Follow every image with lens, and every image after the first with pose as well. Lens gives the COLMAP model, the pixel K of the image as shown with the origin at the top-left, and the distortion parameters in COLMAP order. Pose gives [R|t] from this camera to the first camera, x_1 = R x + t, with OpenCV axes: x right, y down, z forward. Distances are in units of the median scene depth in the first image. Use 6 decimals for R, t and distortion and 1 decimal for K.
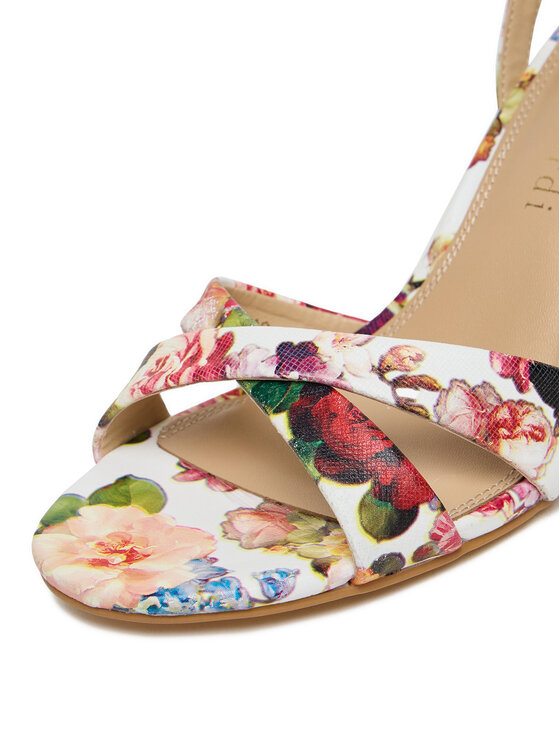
lens RADIAL K [[1876.5, 0, 280.0], [0, 1876.5, 373.0], [0, 0, 1]] dist [-0.006926, -4.645004]
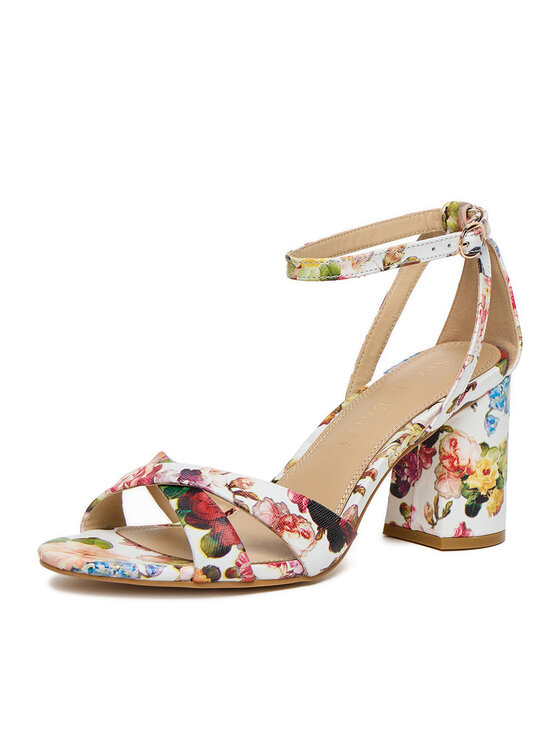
lens RADIAL K [[2197.2, 0, 280.0], [0, 2197.2, 373.0], [0, 0, 1]] dist [-1.120347, 0.078547]
pose [[0.982351, 0.161060, -0.095115, 0.299586], [-0.182336, 0.937976, -0.294879, 0.543910], [0.041722, 0.307018, 0.950789, -1.176499]]
